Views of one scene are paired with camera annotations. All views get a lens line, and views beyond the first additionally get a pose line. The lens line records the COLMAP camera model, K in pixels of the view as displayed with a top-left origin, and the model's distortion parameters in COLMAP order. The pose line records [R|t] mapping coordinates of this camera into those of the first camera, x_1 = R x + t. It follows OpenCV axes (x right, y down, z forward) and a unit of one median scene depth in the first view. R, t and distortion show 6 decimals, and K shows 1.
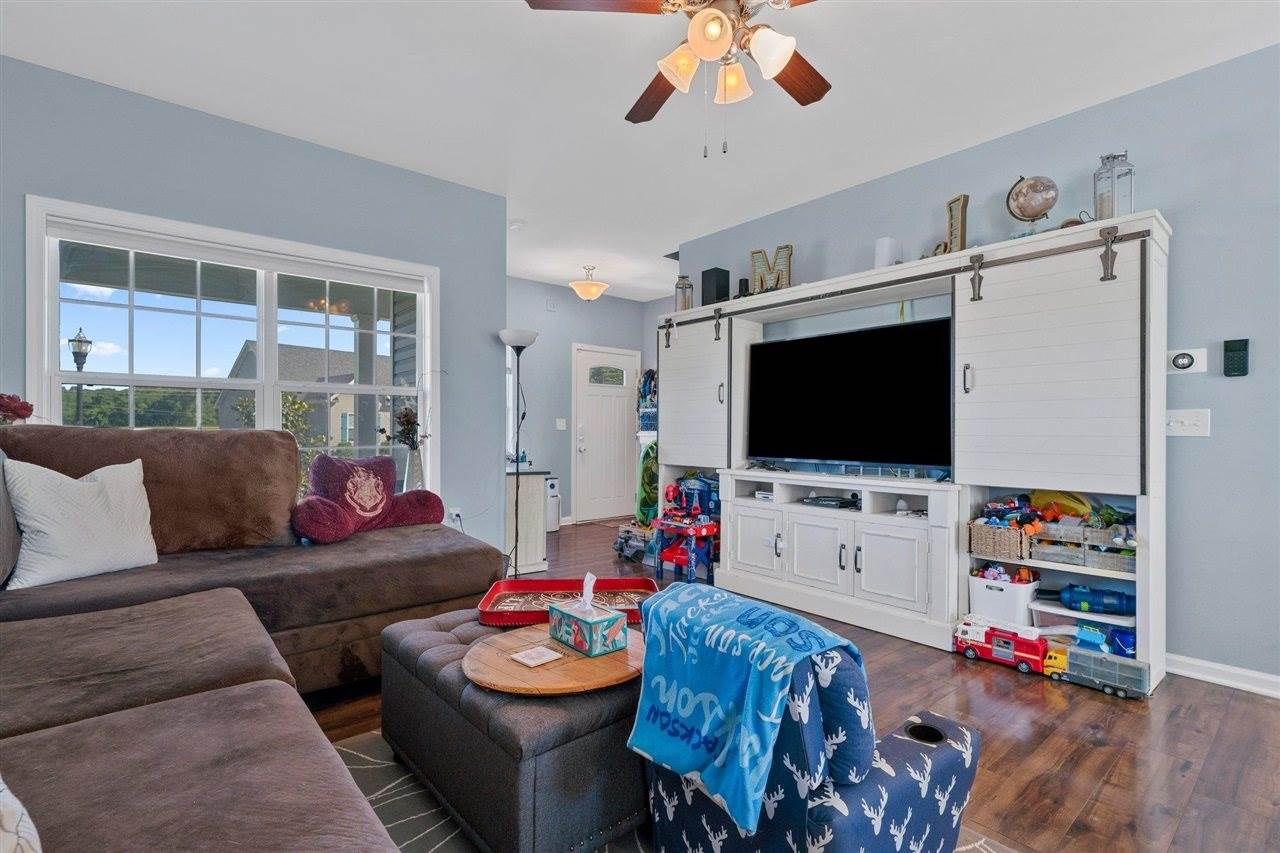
lens RADIAL K [[600.7, 0, 635.2], [0, 600.7, 433.4], [0, 0, 1]] dist [0.005617, -0.000423]
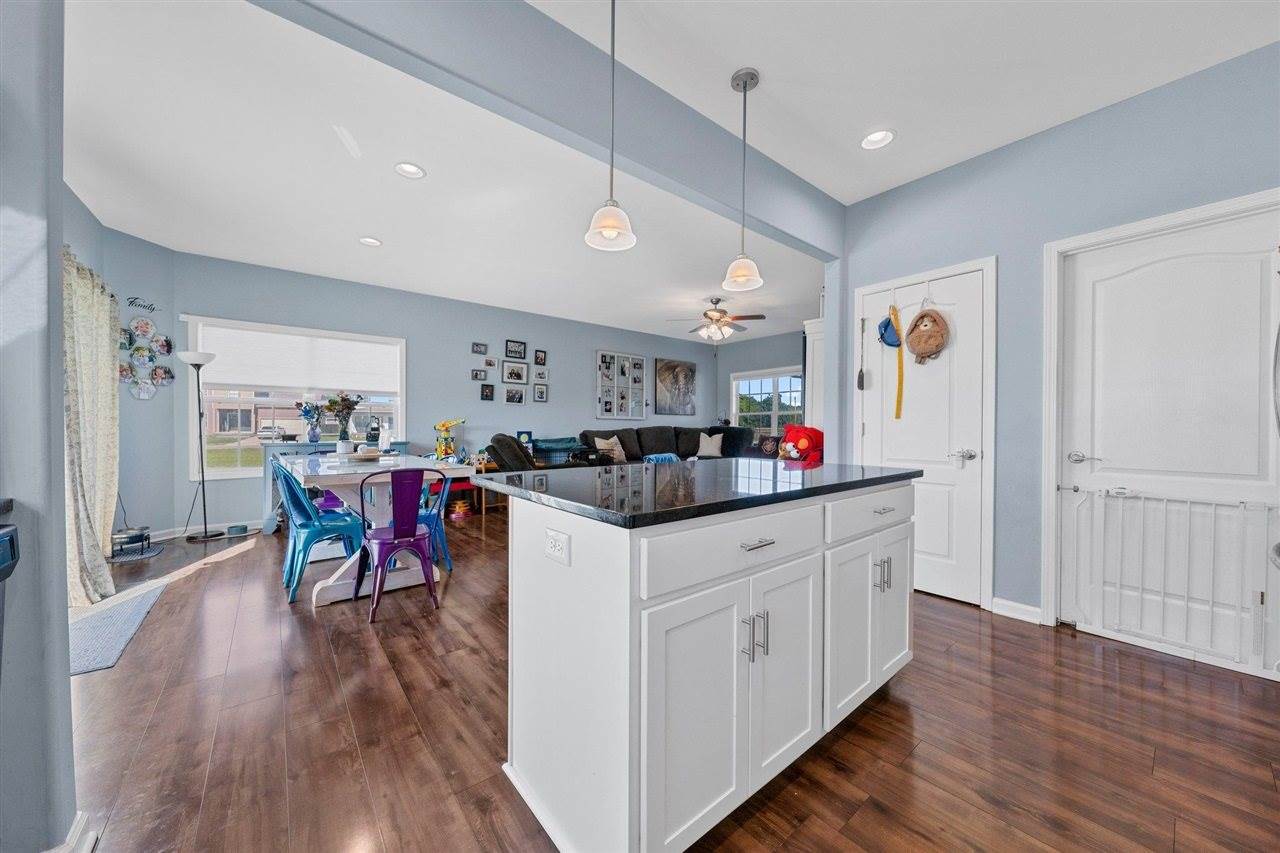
lens RADIAL K [[469.5, 0, 639.1], [0, 469.5, 433.1], [0, 0, 1]] dist [-0.000953, 0.000160]
pose [[-0.025882, 0.001152, -0.999664, 2.314751], [-0.003209, 0.999994, 0.001235, 0.032859], [0.999660, 0.003240, -0.025878, 0.412355]]
